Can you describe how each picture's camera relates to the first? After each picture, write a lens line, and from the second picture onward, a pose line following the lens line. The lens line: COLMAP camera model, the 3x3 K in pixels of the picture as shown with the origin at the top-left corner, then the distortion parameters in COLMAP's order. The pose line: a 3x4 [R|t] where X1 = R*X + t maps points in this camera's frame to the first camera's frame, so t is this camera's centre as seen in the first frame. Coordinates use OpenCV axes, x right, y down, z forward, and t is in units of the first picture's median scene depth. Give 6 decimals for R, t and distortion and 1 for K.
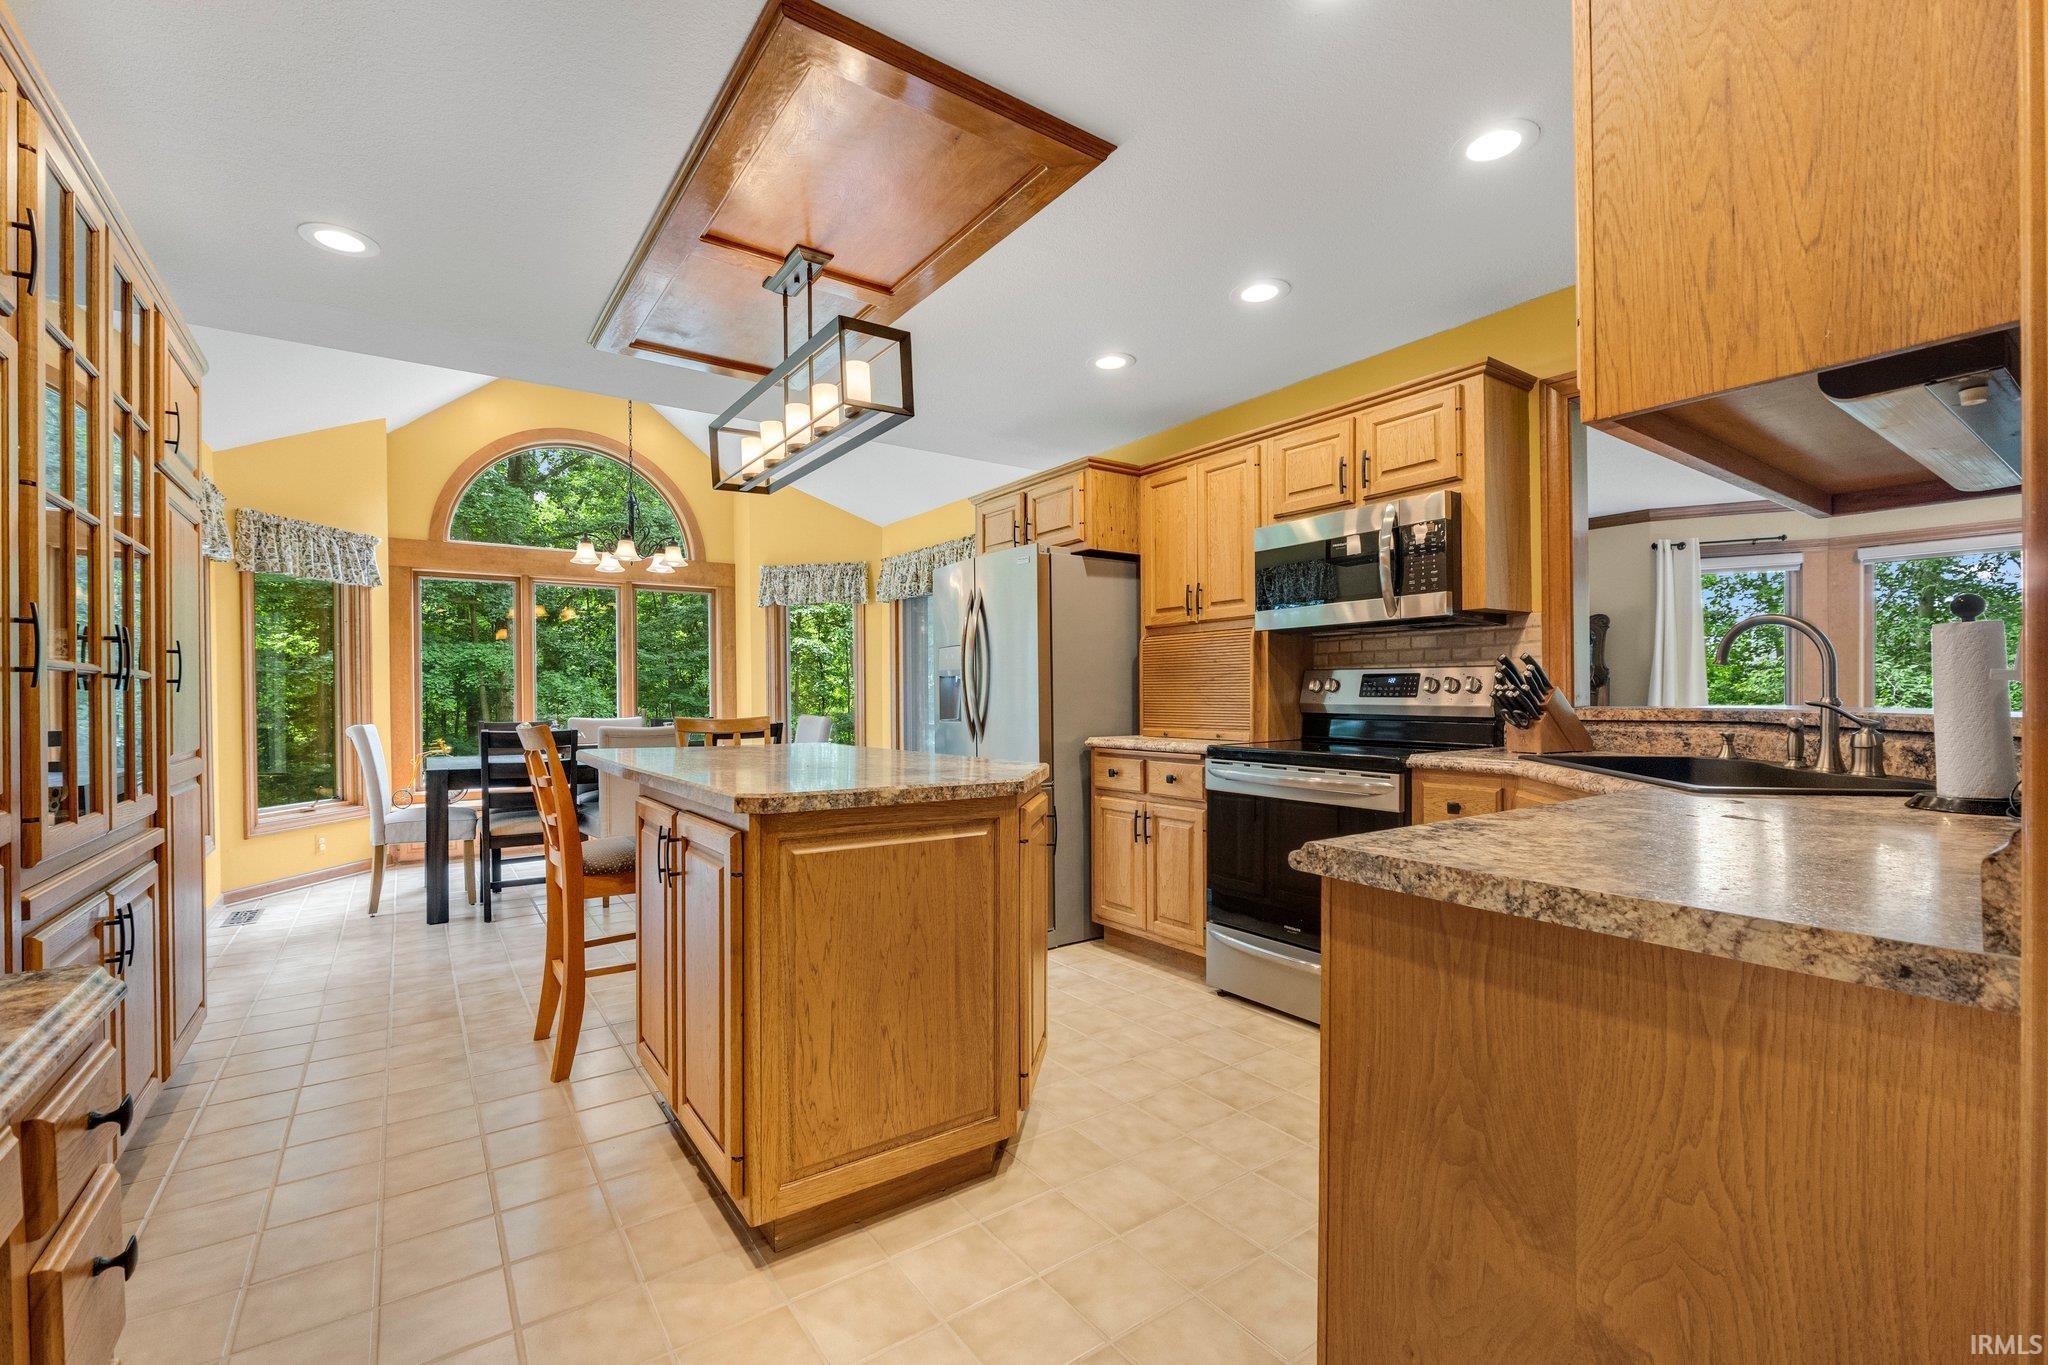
lens RADIAL K [[856.0, 0, 1014.7], [0, 856.0, 700.9], [0, 0, 1]] dist [-0.008672, -0.000033]
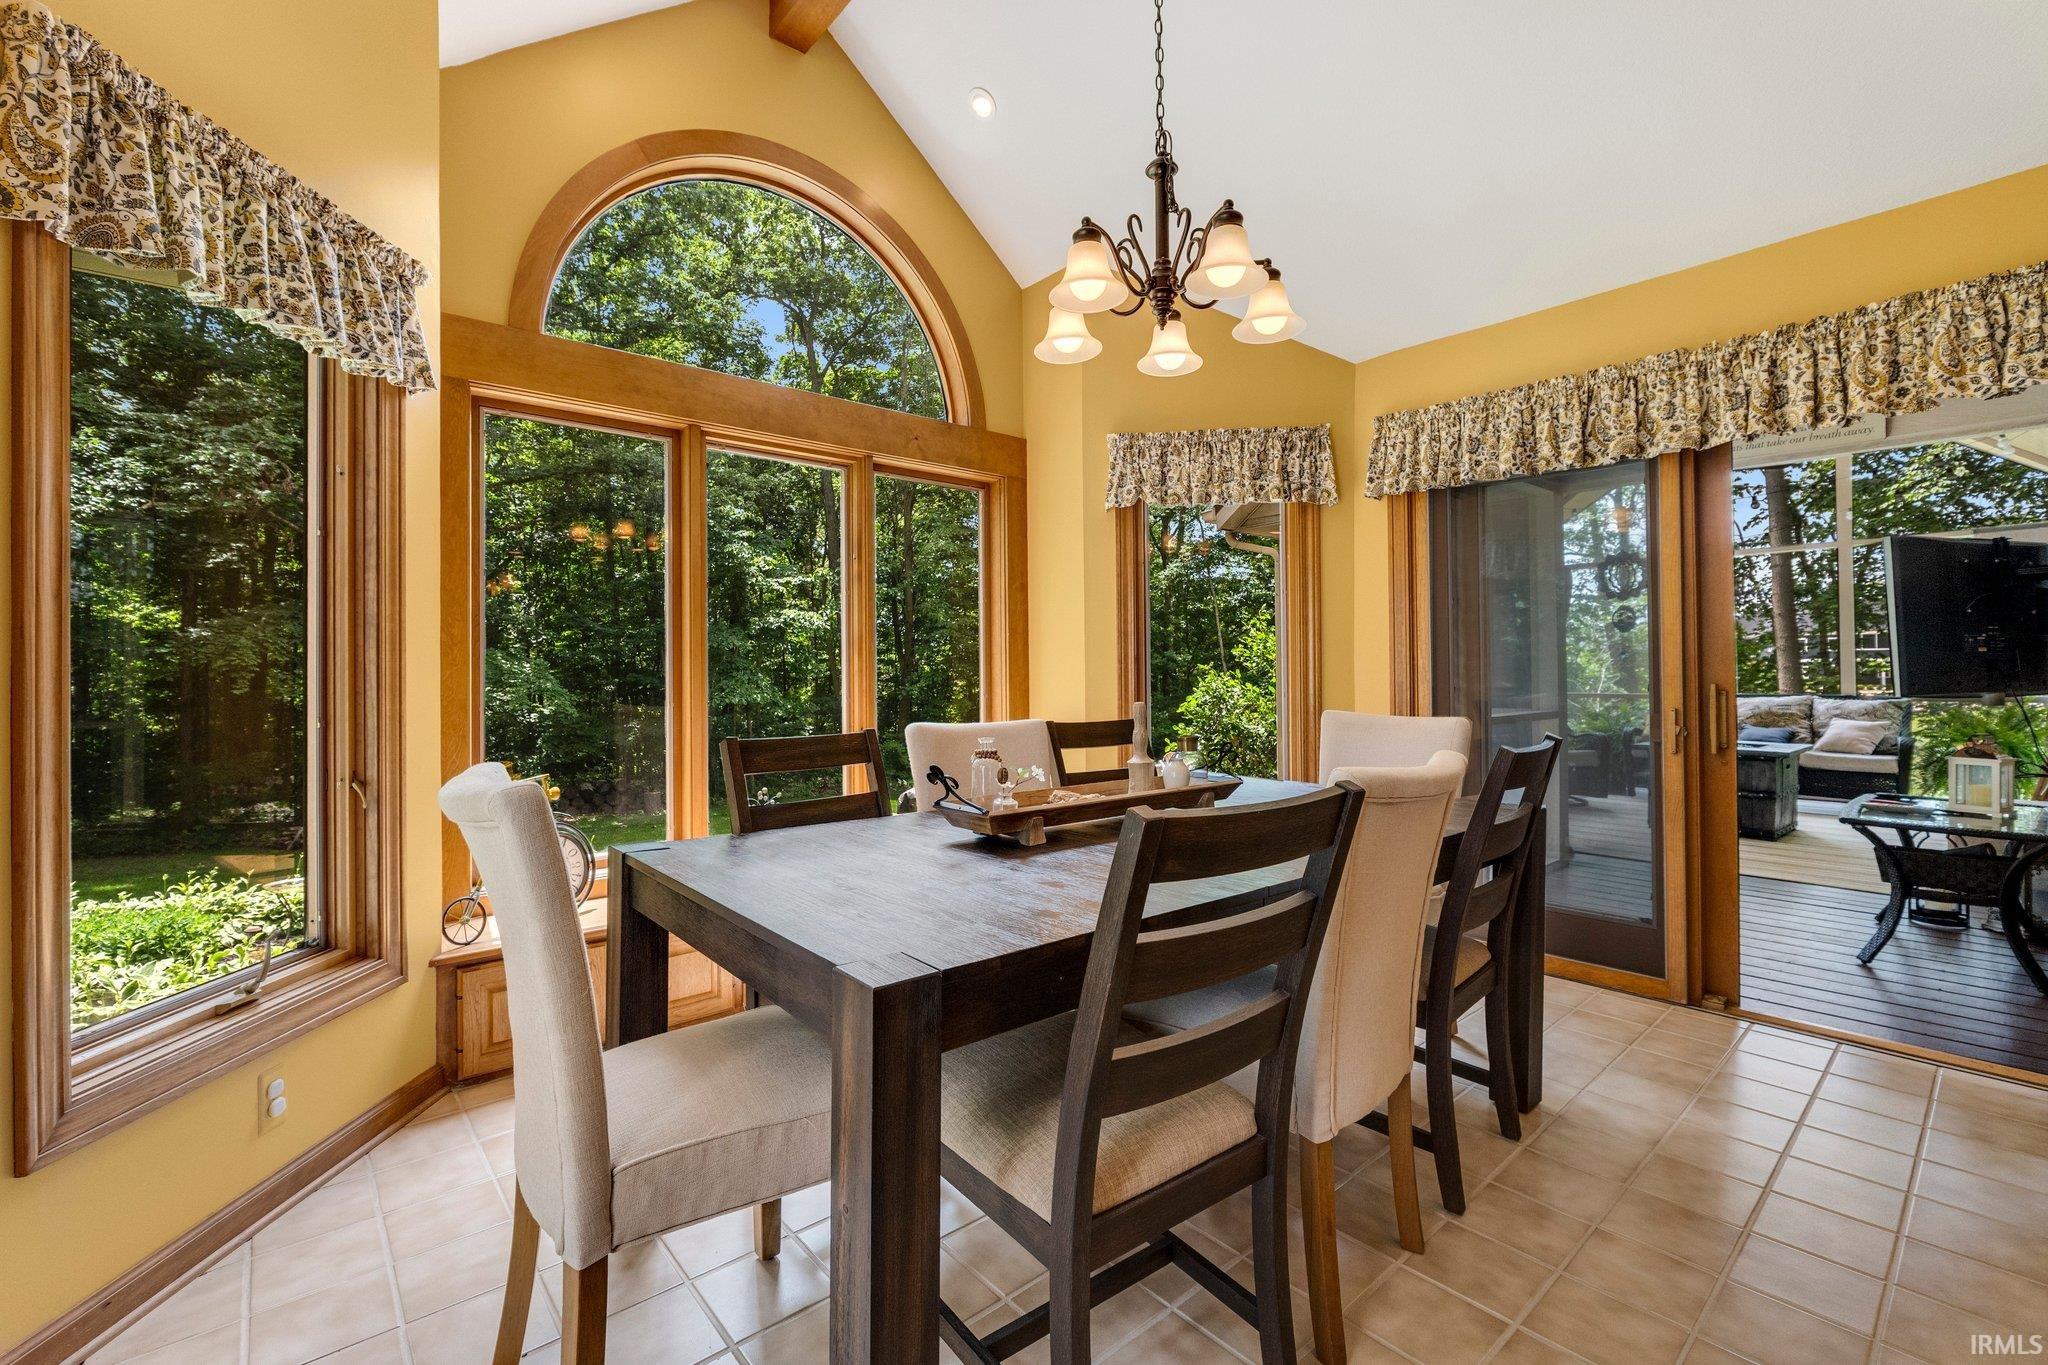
lens RADIAL K [[856.0, 0, 1006.3], [0, 856.0, 668.7], [0, 0, 1]] dist [-0.008672, -0.000033]
pose [[0.996617, 0.002096, 0.082154, -0.450704], [-0.000920, 0.999897, -0.014356, -0.000863], [-0.082175, 0.014232, 0.996516, 0.517743]]
